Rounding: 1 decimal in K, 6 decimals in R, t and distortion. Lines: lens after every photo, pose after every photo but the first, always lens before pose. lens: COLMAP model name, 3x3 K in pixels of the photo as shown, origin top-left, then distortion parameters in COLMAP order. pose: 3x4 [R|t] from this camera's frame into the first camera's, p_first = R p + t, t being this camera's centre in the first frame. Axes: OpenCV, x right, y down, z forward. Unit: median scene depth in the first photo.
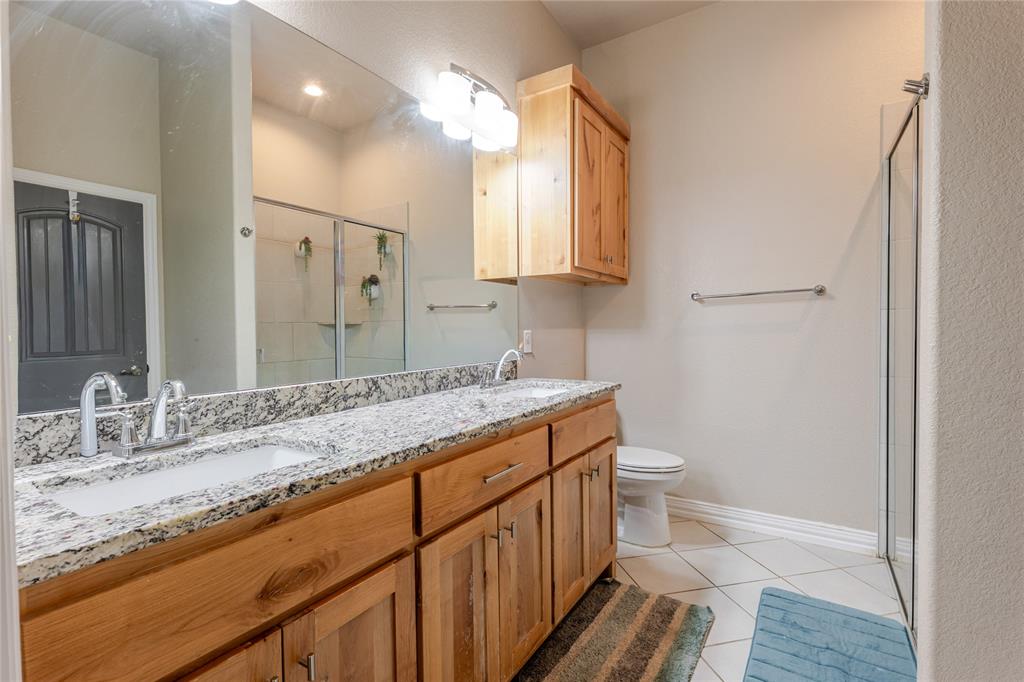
lens RADIAL K [[472.0, 0, 514.5], [0, 472.0, 338.0], [0, 0, 1]] dist [0.003672, -0.000718]
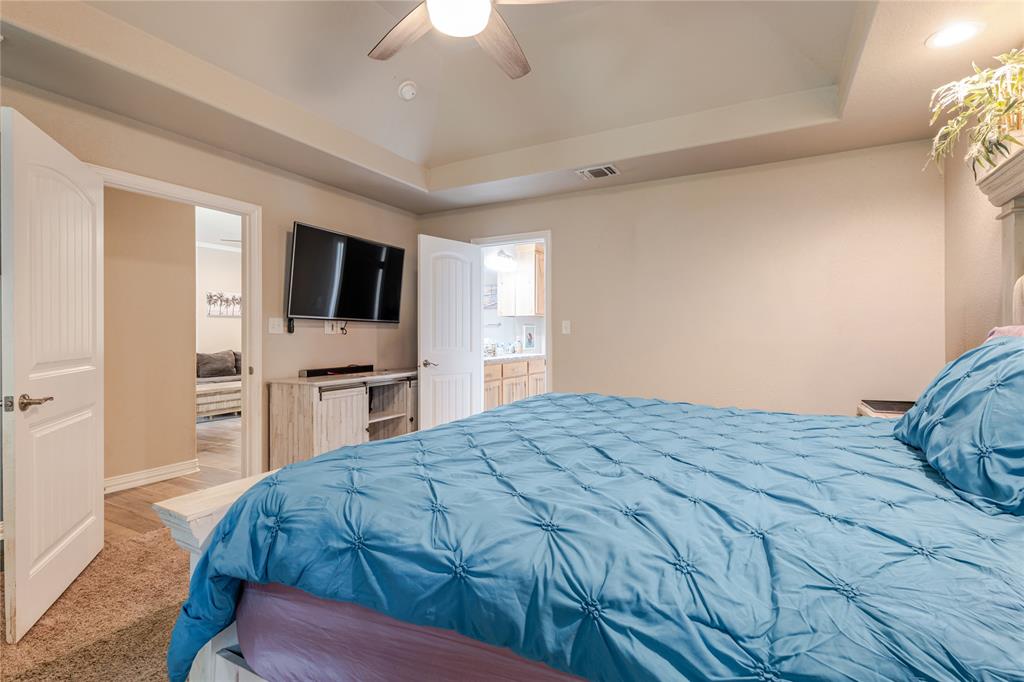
lens RADIAL K [[472.0, 0, 514.5], [0, 472.0, 338.0], [0, 0, 1]] dist [0.003672, -0.000718]
pose [[0.997778, 0.009606, 0.065925, -0.341512], [-0.008453, 0.999807, -0.017736, 0.088969], [-0.066082, 0.017140, 0.997667, -3.326324]]
